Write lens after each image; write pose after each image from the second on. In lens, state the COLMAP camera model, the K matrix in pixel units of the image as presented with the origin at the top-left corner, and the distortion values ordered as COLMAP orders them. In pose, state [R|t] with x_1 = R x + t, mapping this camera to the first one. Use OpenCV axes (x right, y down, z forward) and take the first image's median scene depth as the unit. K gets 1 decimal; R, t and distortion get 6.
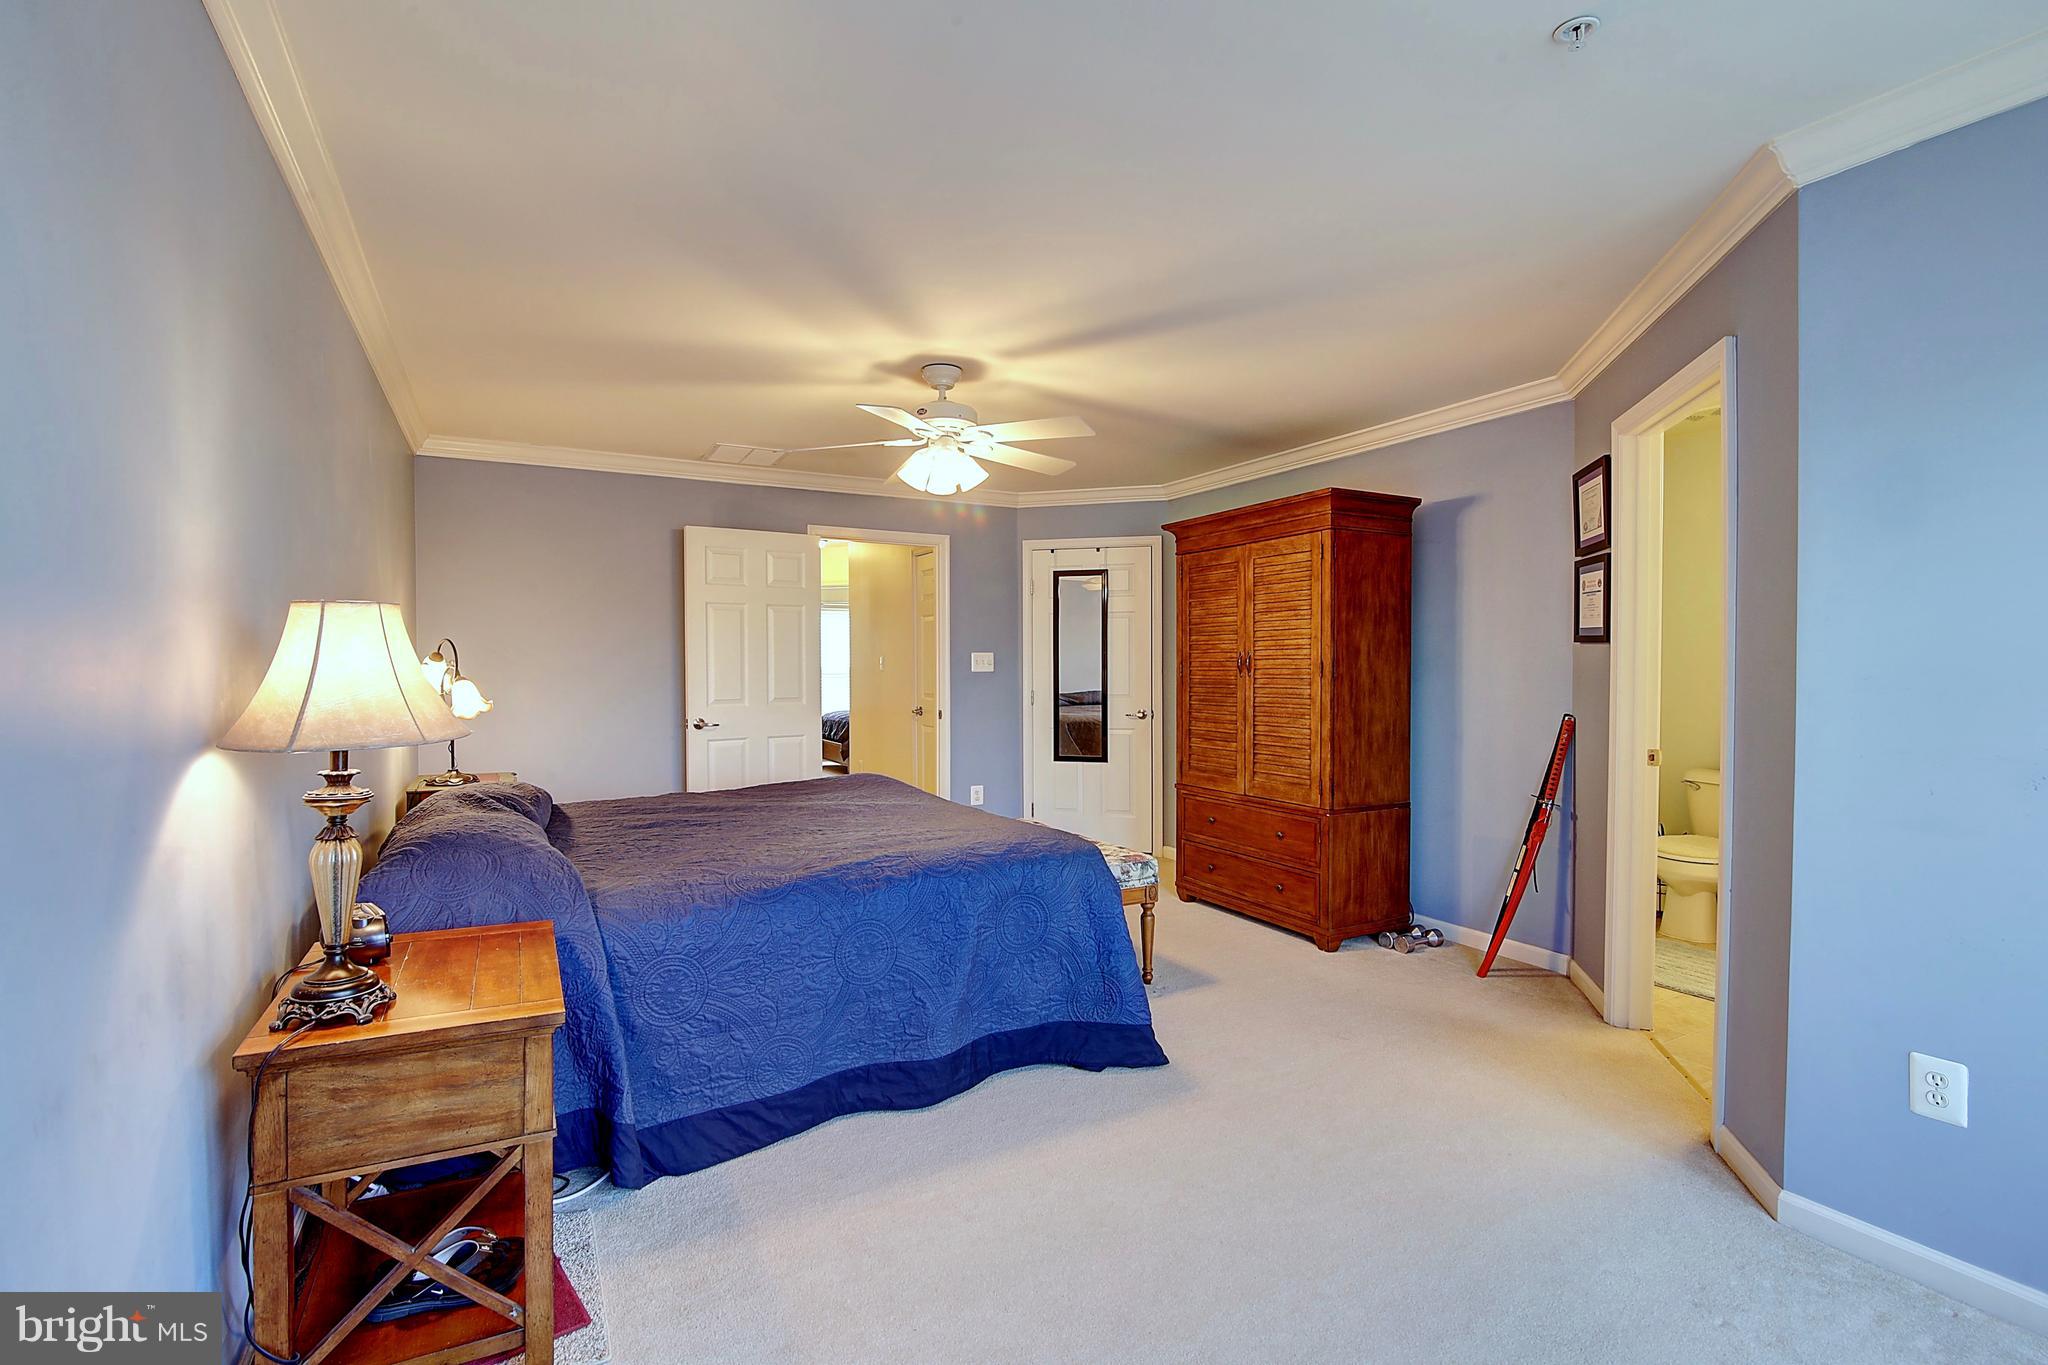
lens RADIAL K [[938.7, 0, 1026.1], [0, 938.7, 678.6], [0, 0, 1]] dist [-0.020551, 0.001936]
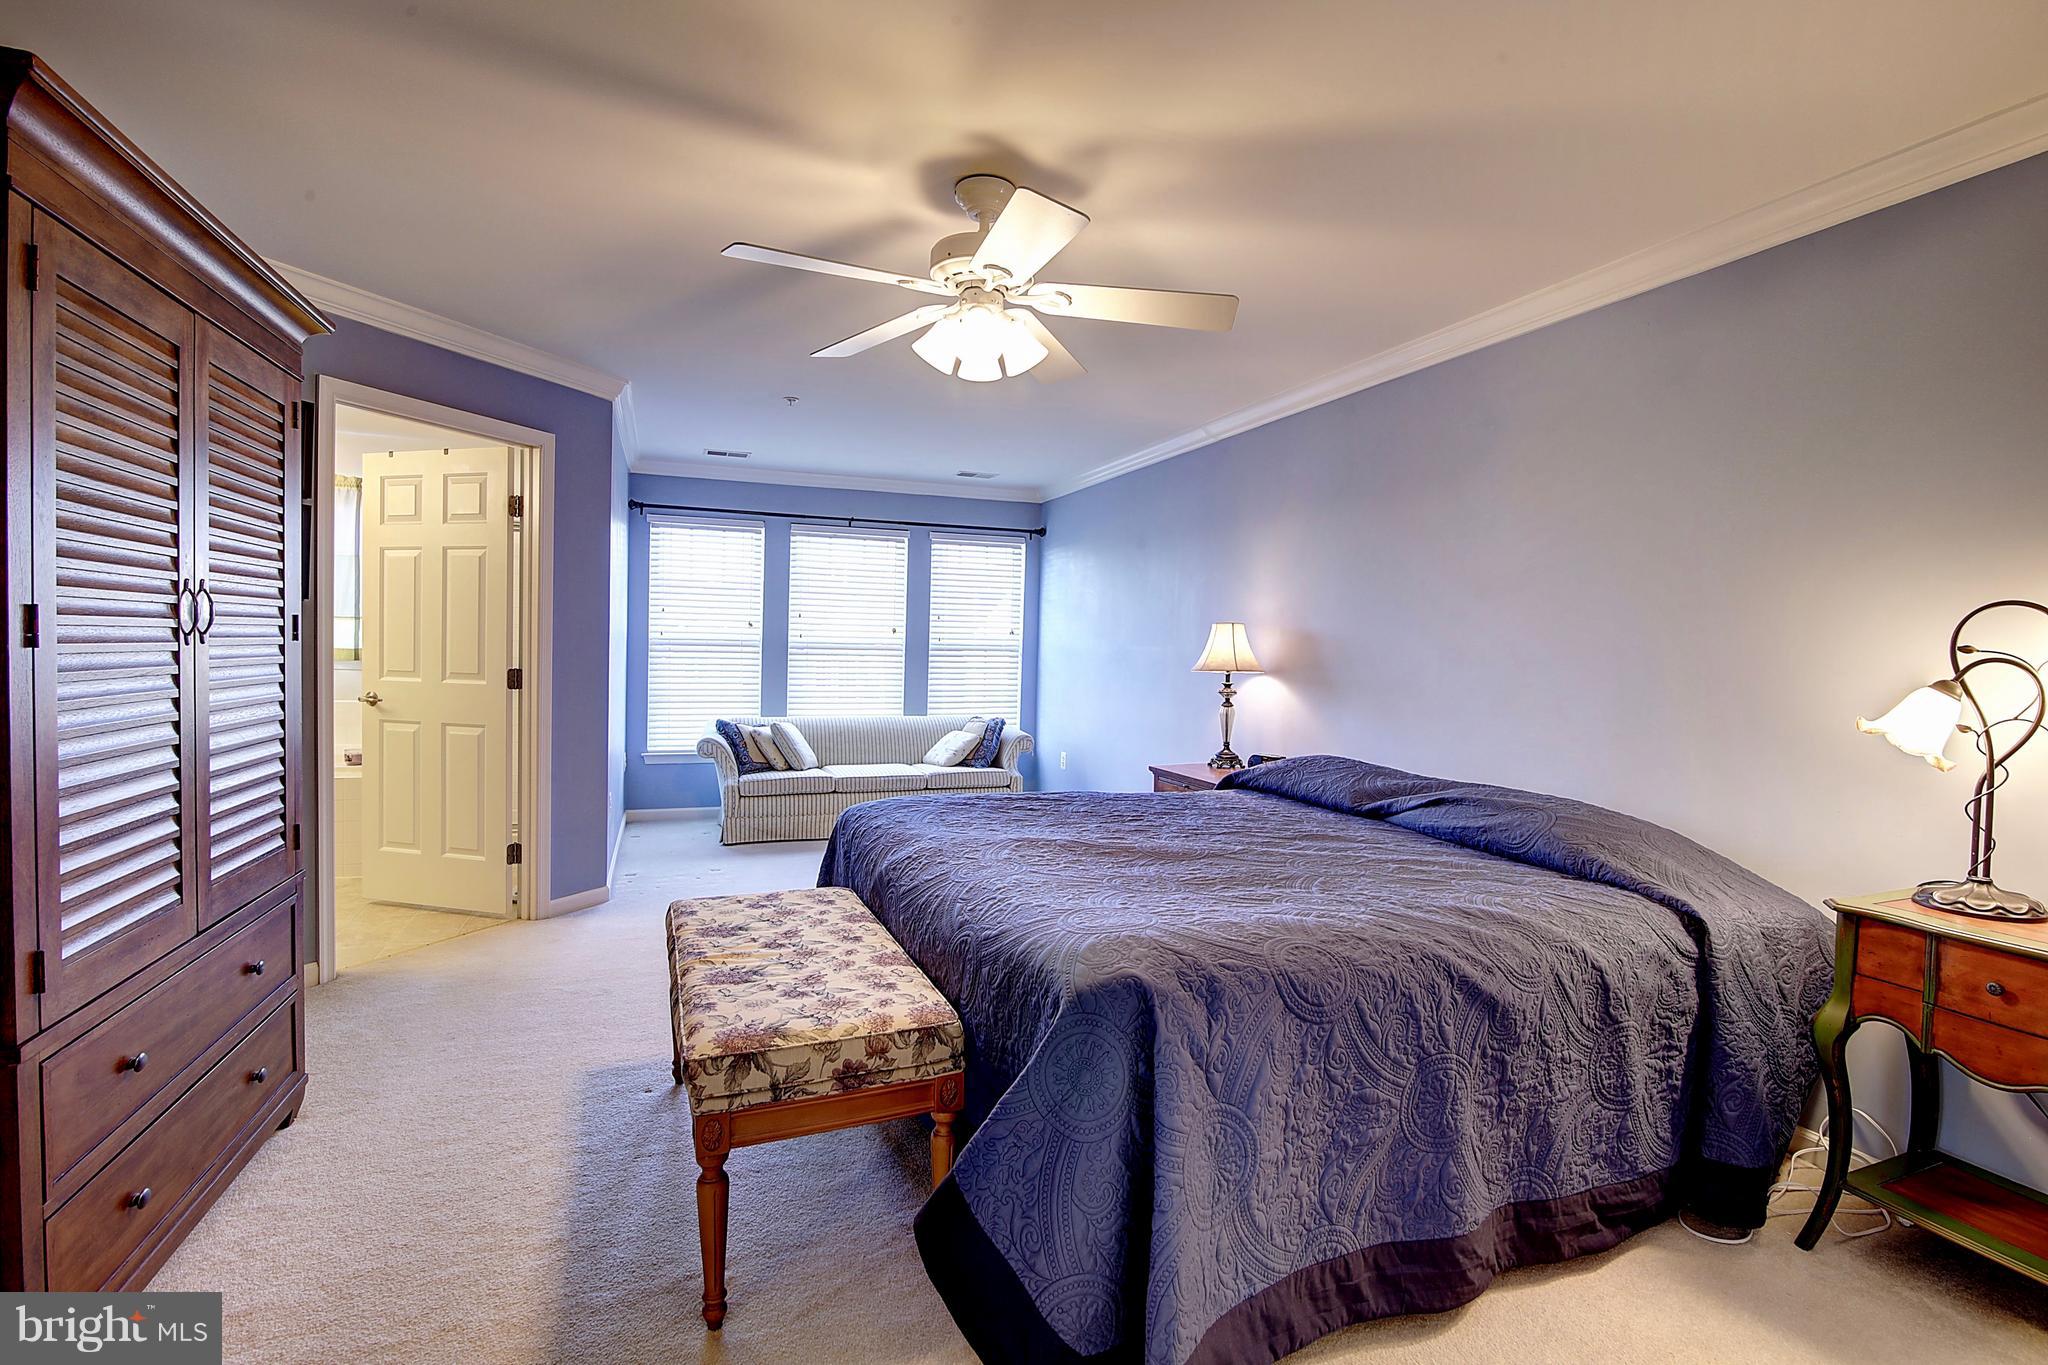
lens RADIAL K [[938.7, 0, 1026.1], [0, 938.7, 678.6], [0, 0, 1]] dist [-0.020551, 0.001936]
pose [[-0.988433, -0.033900, 0.147821, -0.230117], [-0.026309, 0.998248, 0.053005, -0.023108], [-0.149359, 0.048503, -0.987593, 1.691130]]
